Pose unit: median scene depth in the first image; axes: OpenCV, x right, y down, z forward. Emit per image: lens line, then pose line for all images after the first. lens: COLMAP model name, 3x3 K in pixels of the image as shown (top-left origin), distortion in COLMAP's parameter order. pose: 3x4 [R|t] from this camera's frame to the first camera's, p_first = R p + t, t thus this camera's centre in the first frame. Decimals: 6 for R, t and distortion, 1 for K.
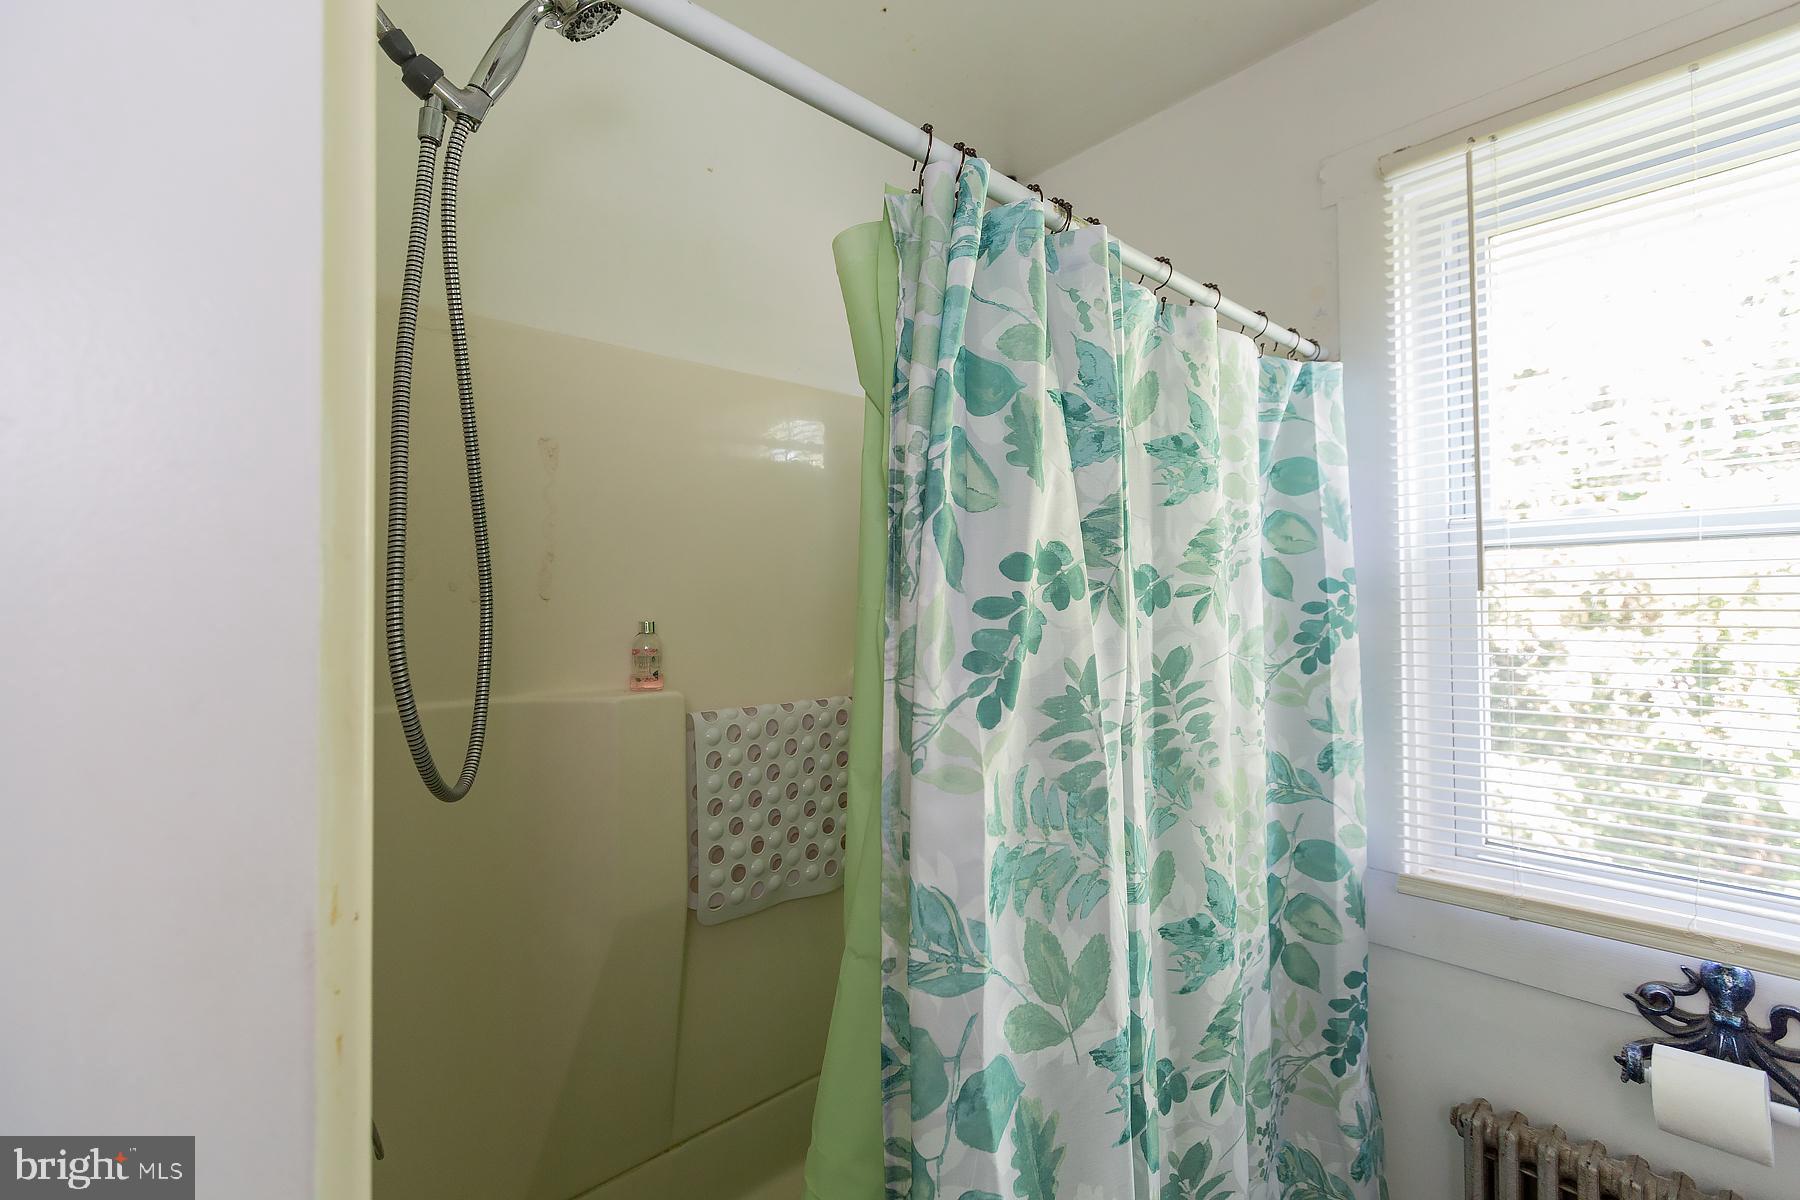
lens RADIAL K [[804.6, 0, 906.6], [0, 804.6, 590.8], [0, 0, 1]] dist [0.000268, -0.000084]
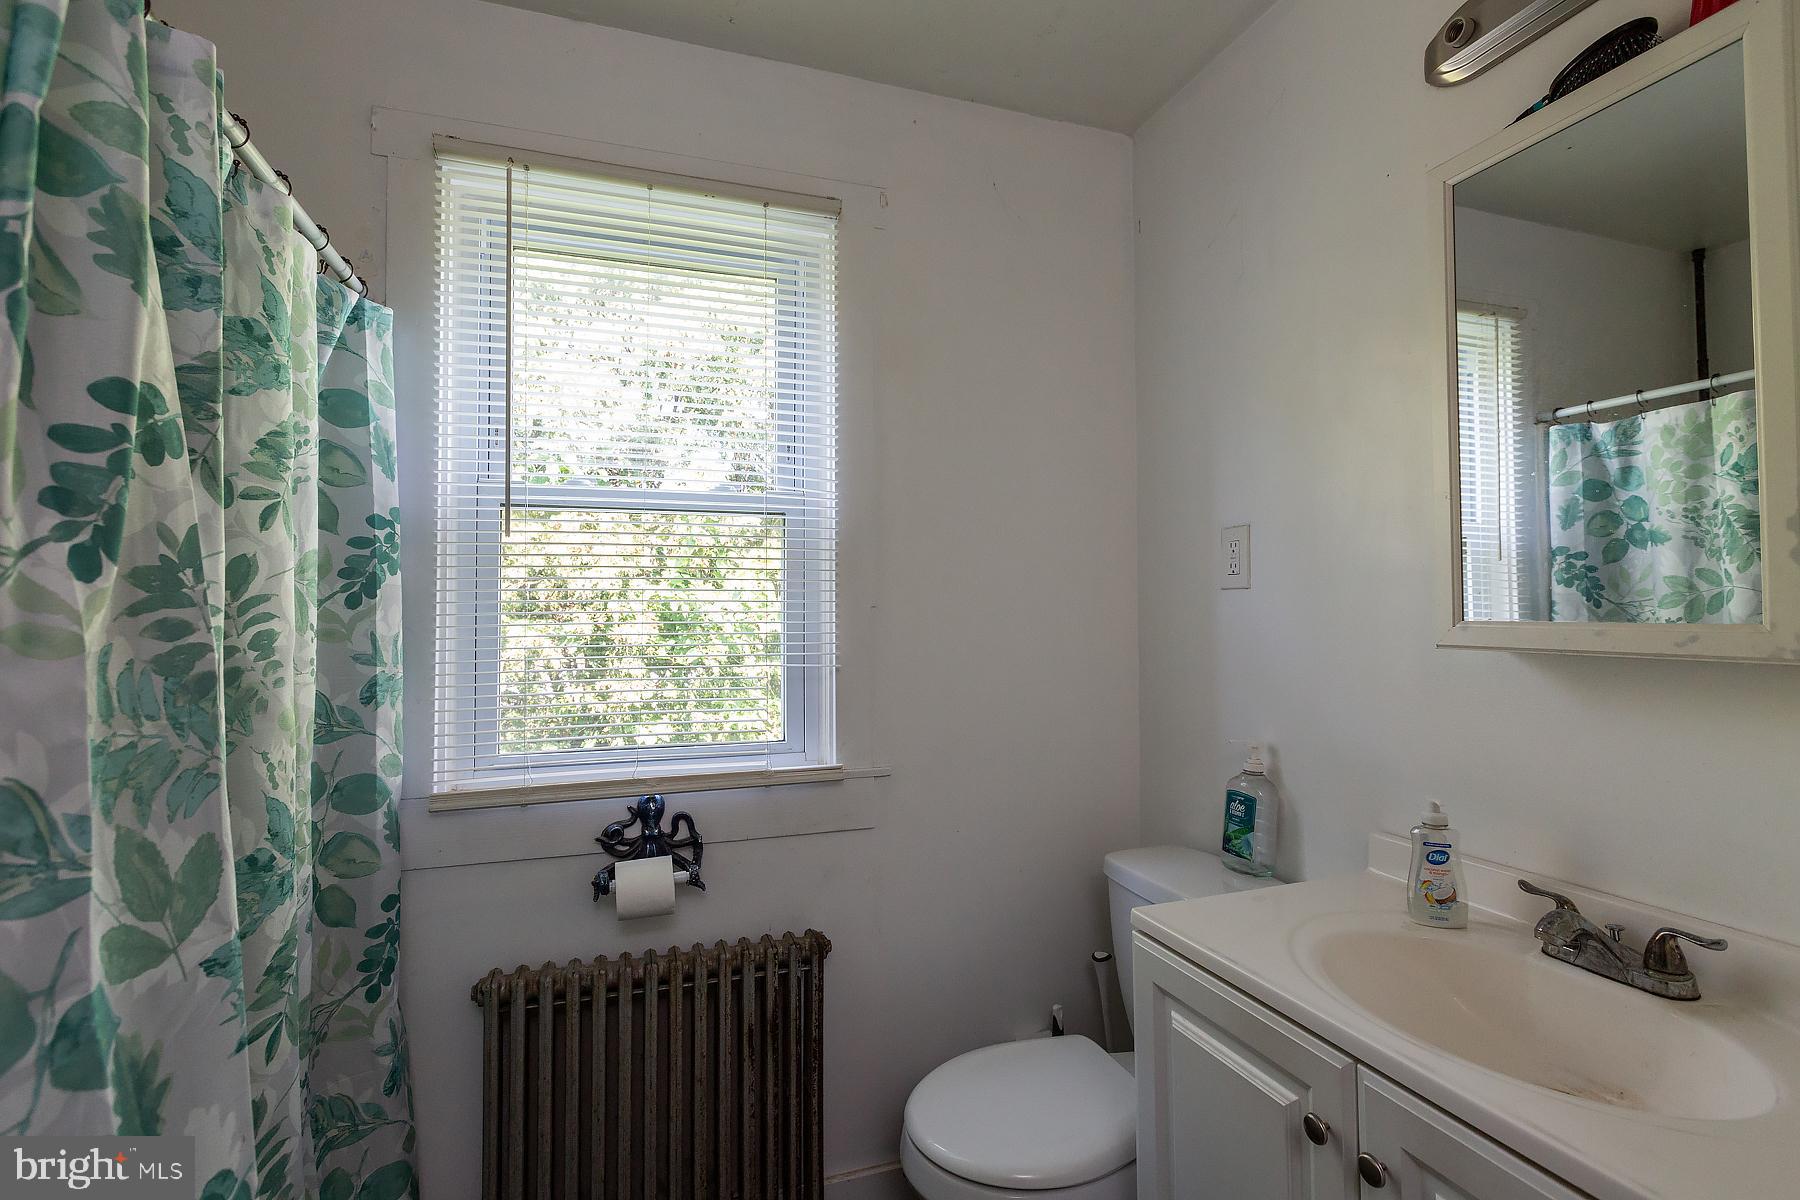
lens RADIAL K [[841.7, 0, 905.4], [0, 841.7, 585.7], [0, 0, 1]] dist [-0.000638, -0.002696]
pose [[0.404298, 0.037992, 0.913838, -0.195081], [-0.016268, 0.999278, -0.034347, 0.113660], [-0.914483, -0.000980, 0.404624, -0.043512]]
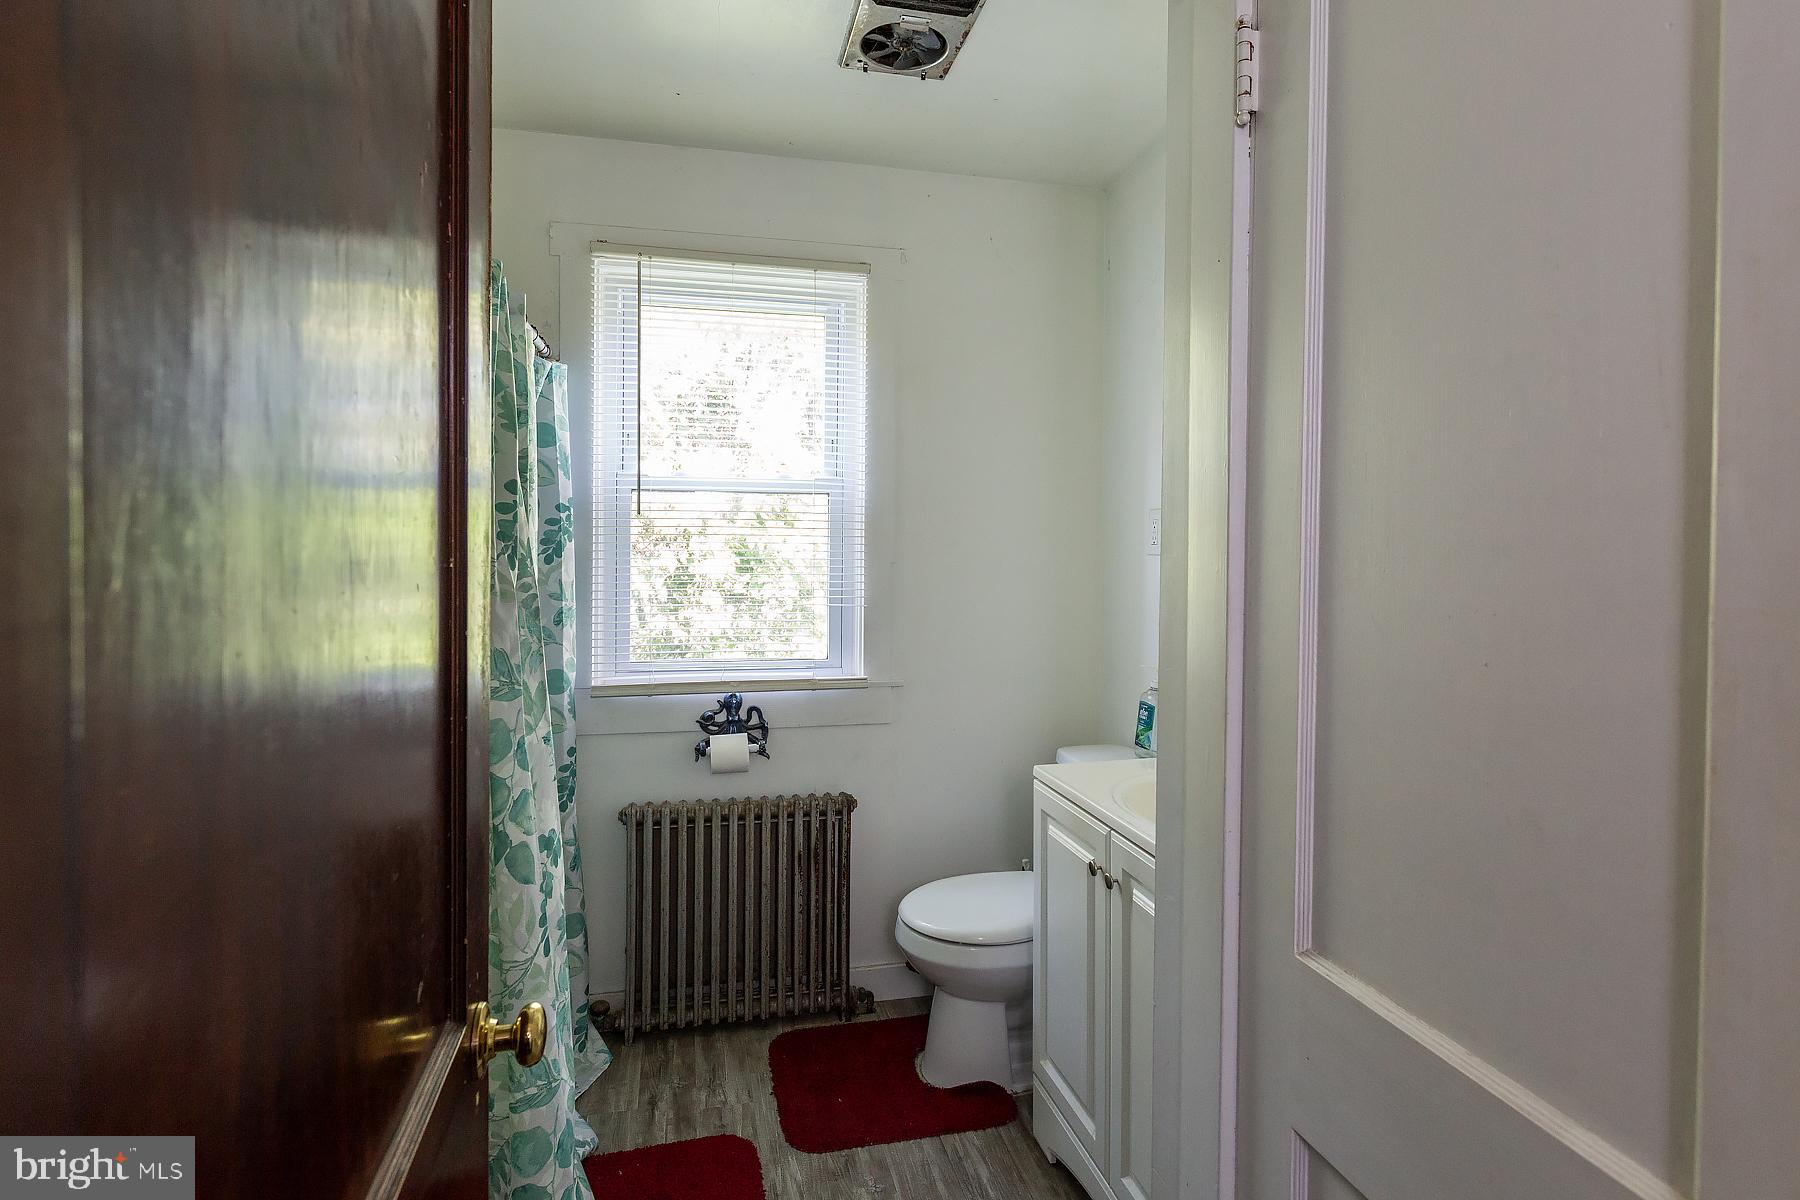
lens RADIAL K [[933.2, 0, 909.9], [0, 933.2, 543.5], [0, 0, 1]] dist [-0.021124, -0.000118]
pose [[0.491148, 0.012214, 0.870990, -0.817526], [-0.029556, 0.999560, 0.002649, 0.043284], [-0.870575, -0.027044, 0.491293, -0.548636]]
